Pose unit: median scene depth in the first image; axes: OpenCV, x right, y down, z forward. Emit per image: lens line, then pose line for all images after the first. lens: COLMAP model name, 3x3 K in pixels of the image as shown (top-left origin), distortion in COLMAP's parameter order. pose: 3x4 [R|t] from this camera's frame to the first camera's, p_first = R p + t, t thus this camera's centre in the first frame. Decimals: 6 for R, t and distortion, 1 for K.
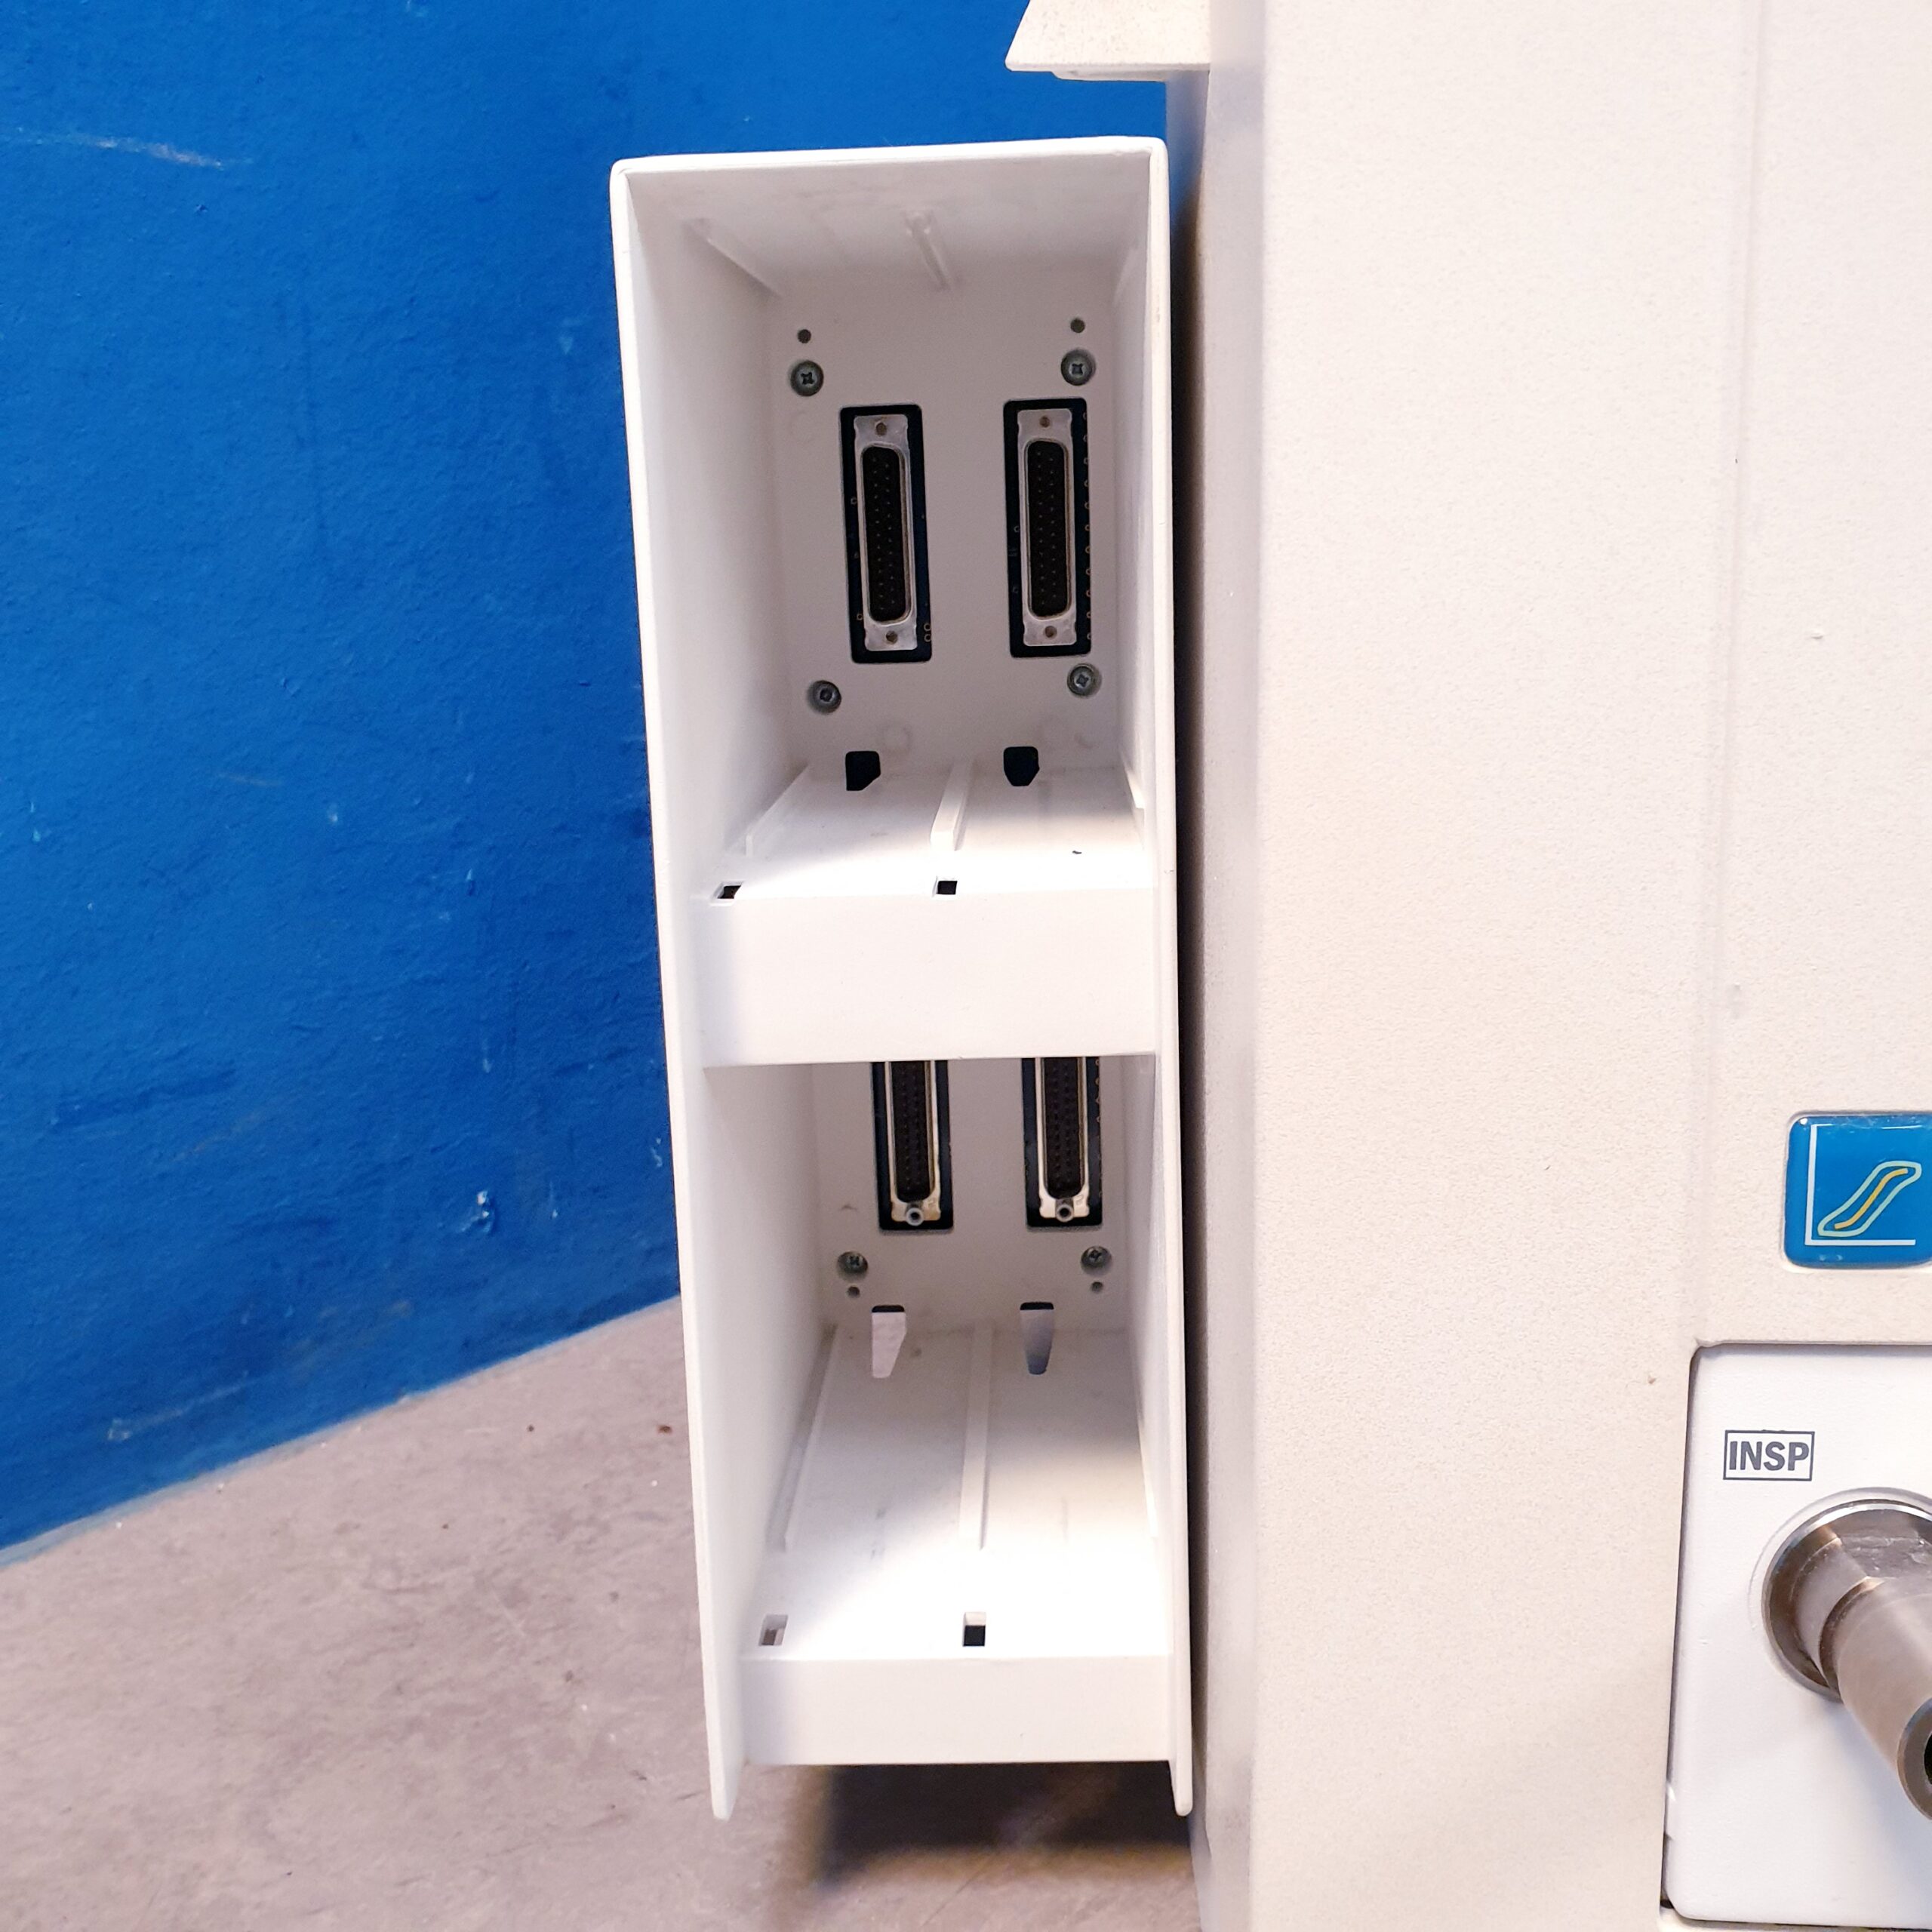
lens RADIAL K [[1968.8, 0, 983.5], [0, 1968.8, 994.3], [0, 0, 1]] dist [0.002027, 0.000000]
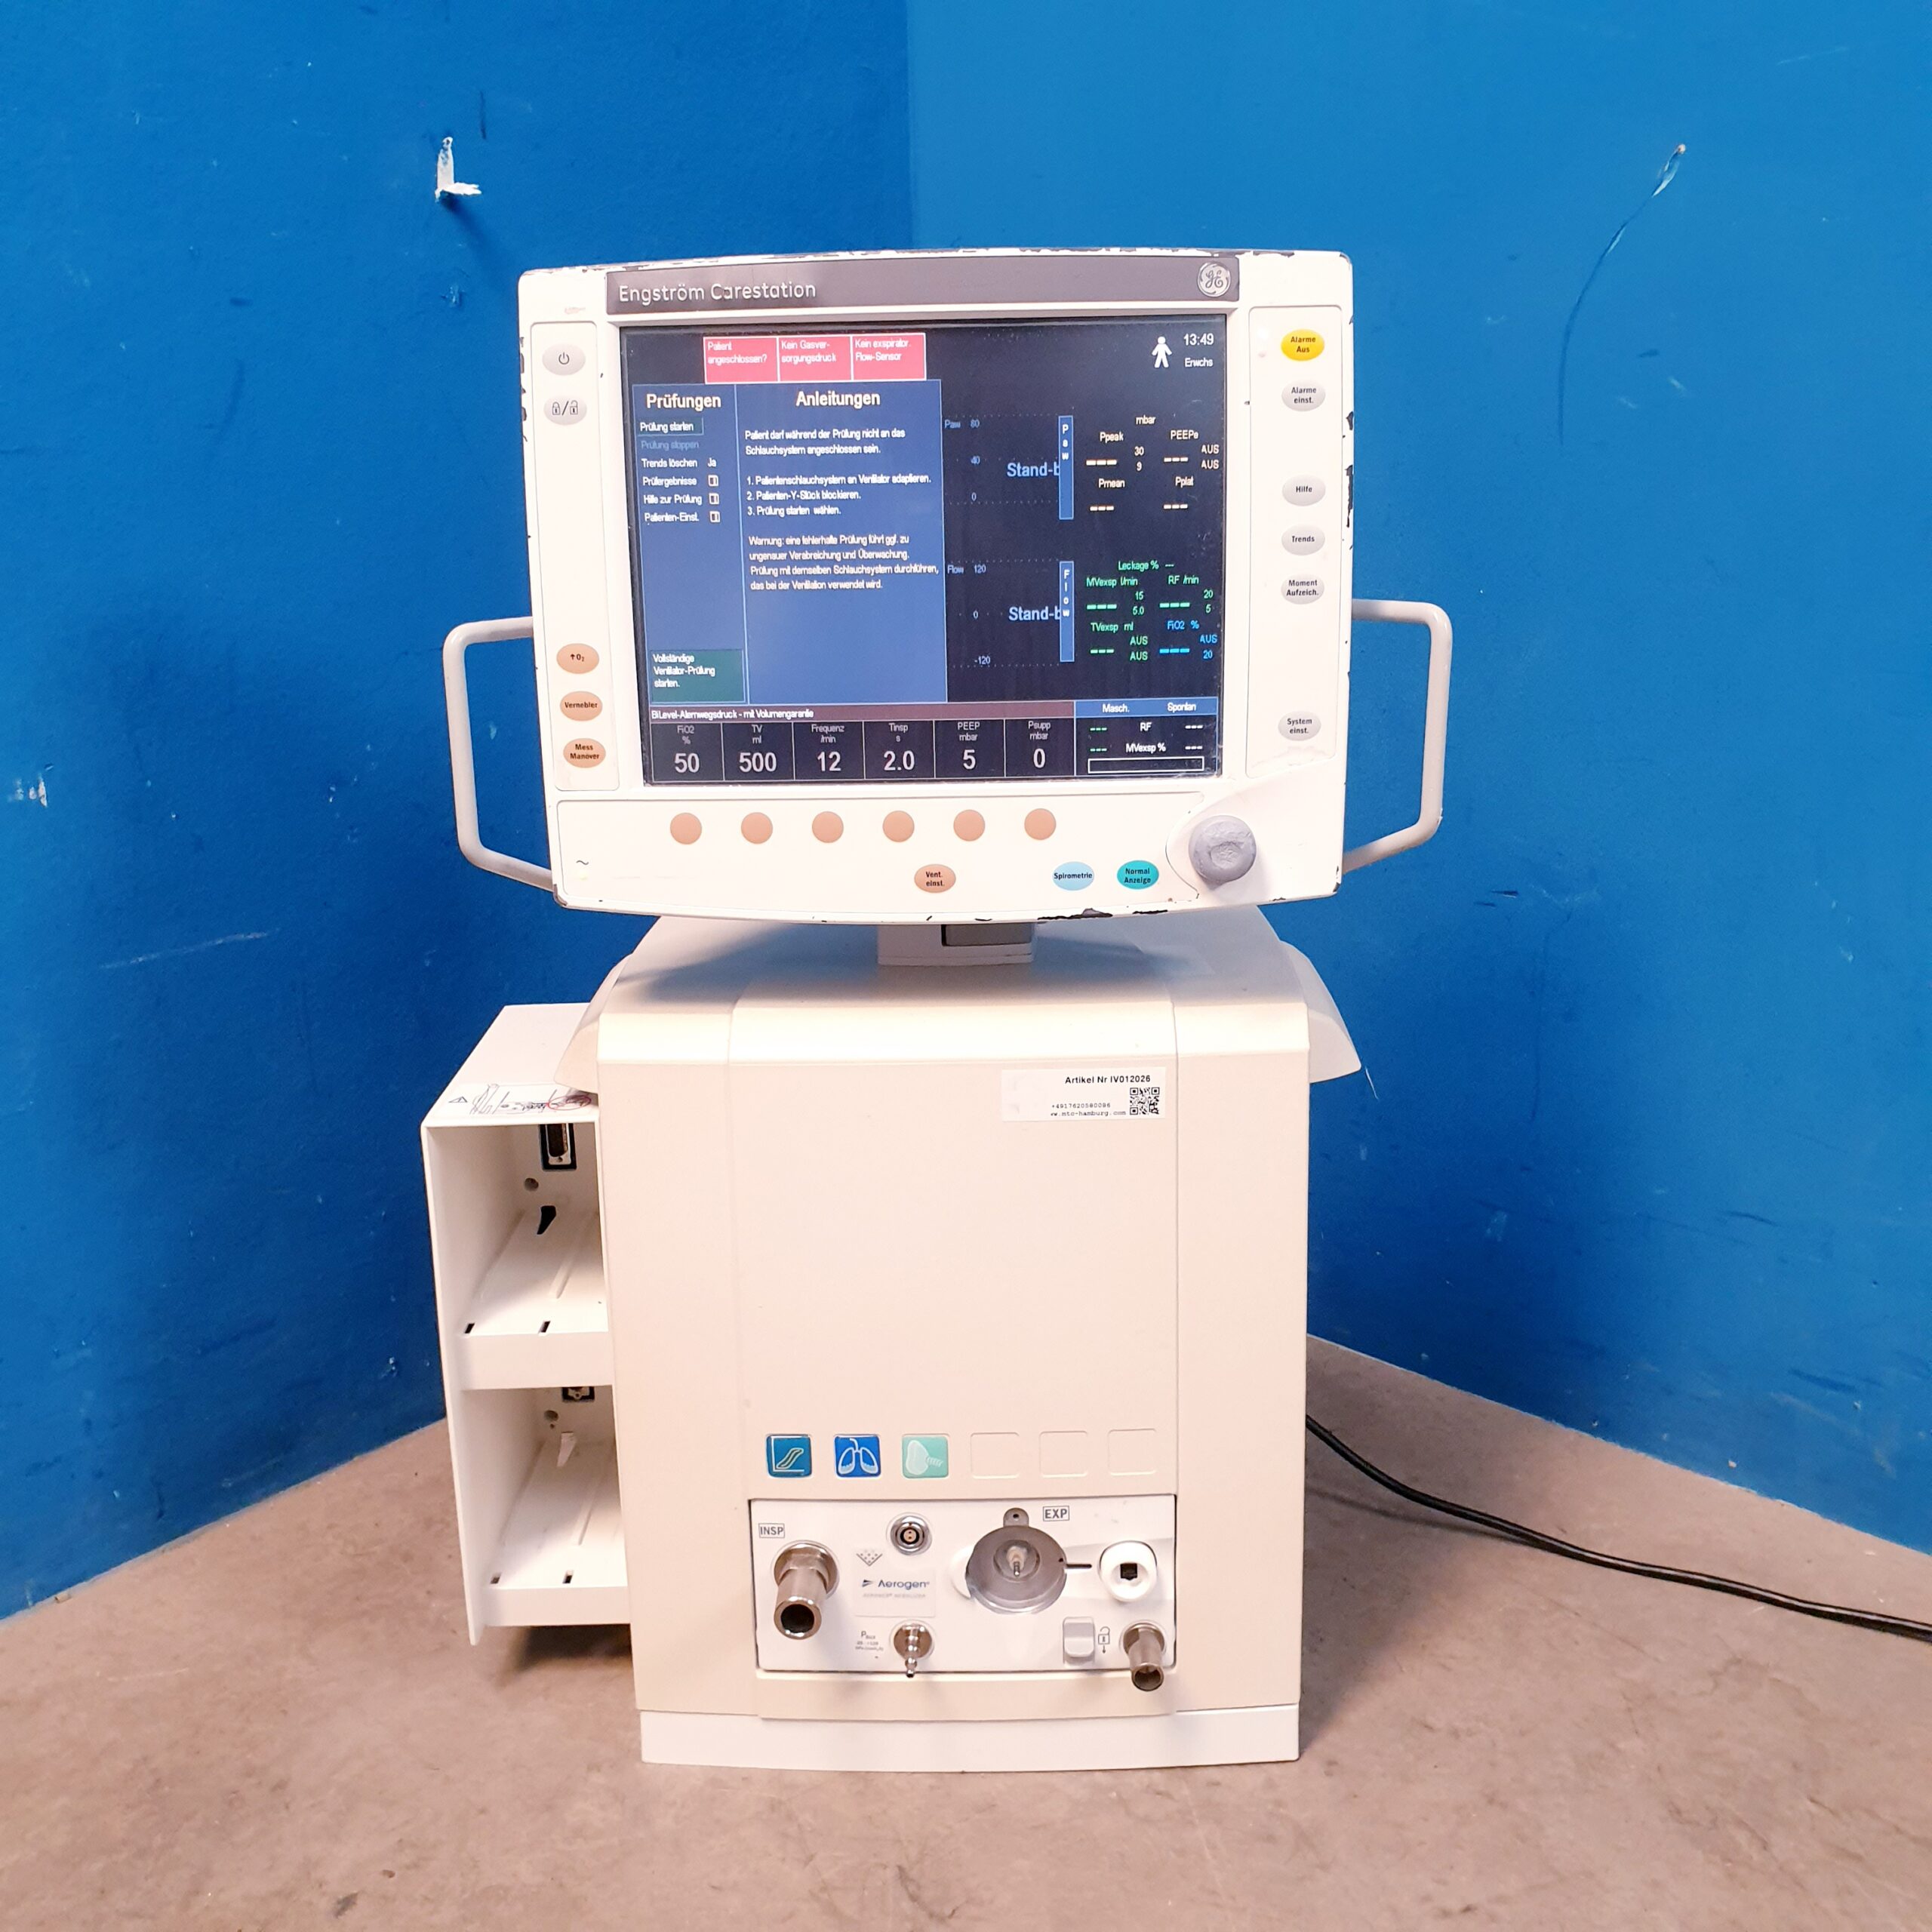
lens RADIAL K [[1968.8, 0, 960.8], [0, 1968.8, 961.1], [0, 0, 1]] dist [0.002027, 0.000000]
pose [[0.999784, -0.005195, 0.020129, 0.400694], [0.004338, 0.999091, 0.042413, -0.530583], [-0.020331, -0.042316, 0.998897, -1.403331]]
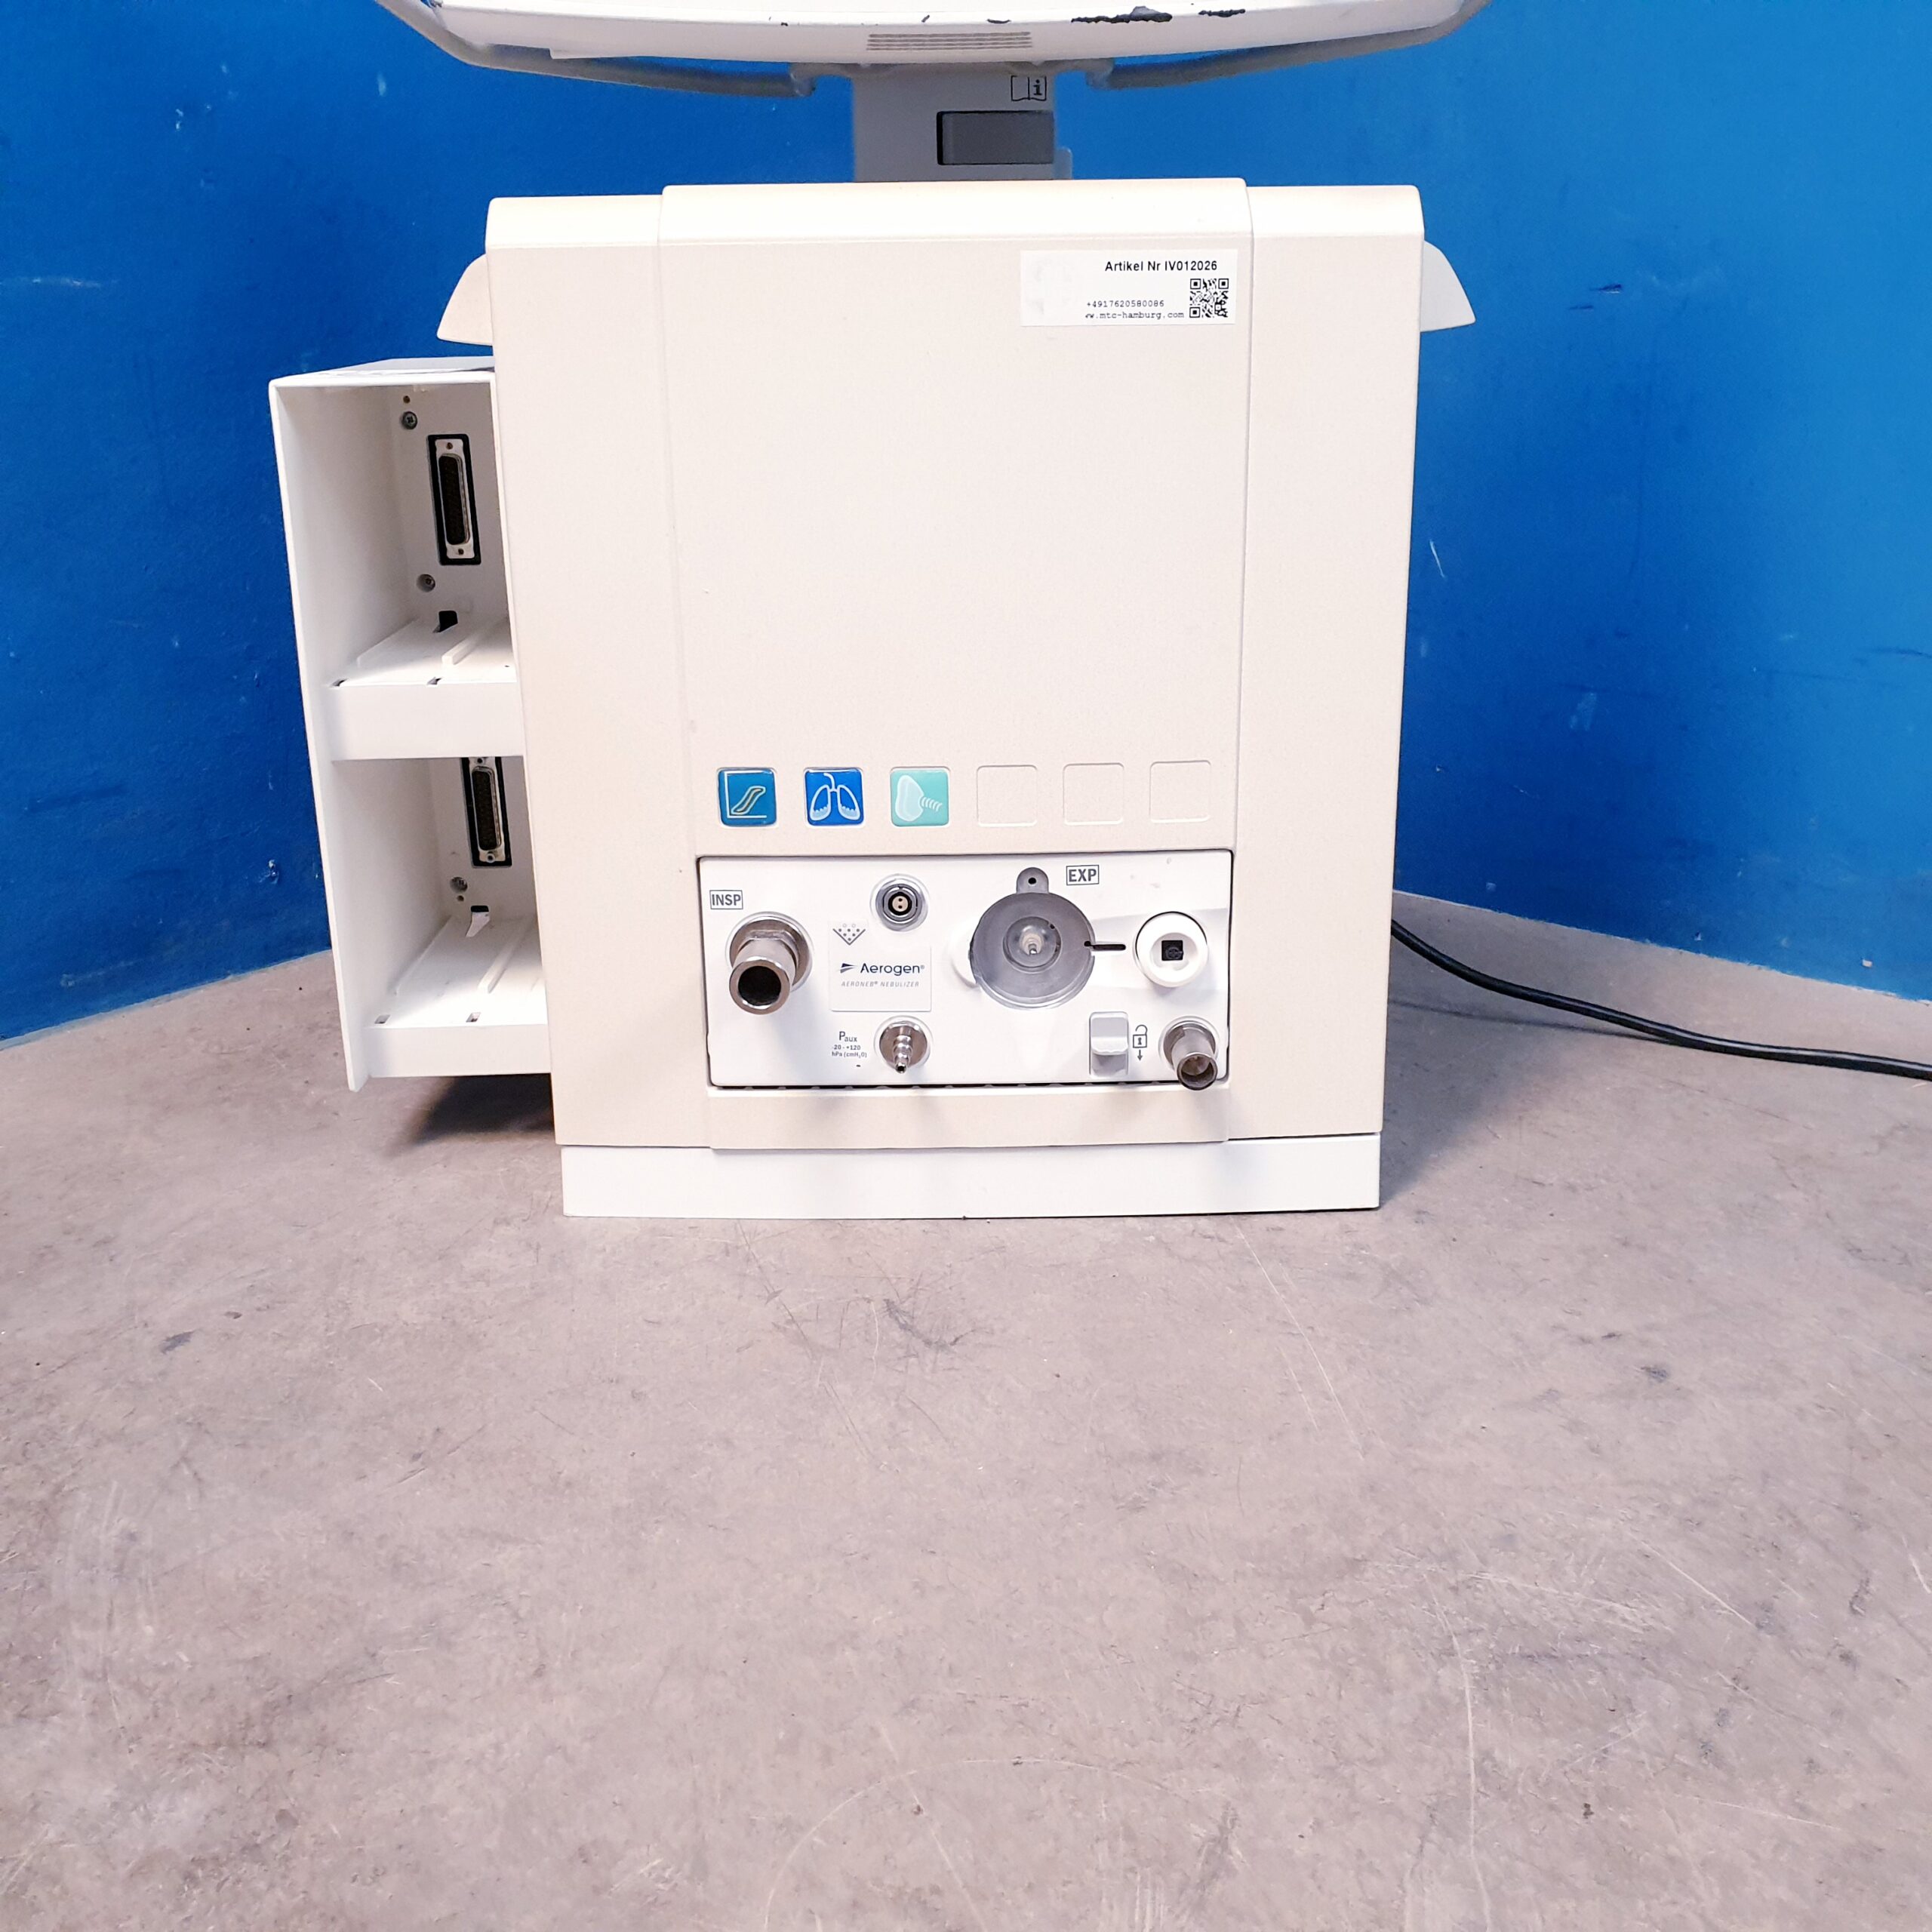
lens RADIAL K [[1968.8, 0, 954.5], [0, 1968.8, 941.4], [0, 0, 1]] dist [0.002027, 0.000000]
pose [[0.999291, -0.004749, 0.037353, 0.371031], [0.001923, 0.997157, 0.075331, 0.056858], [-0.037604, -0.075206, 0.996459, -0.997858]]
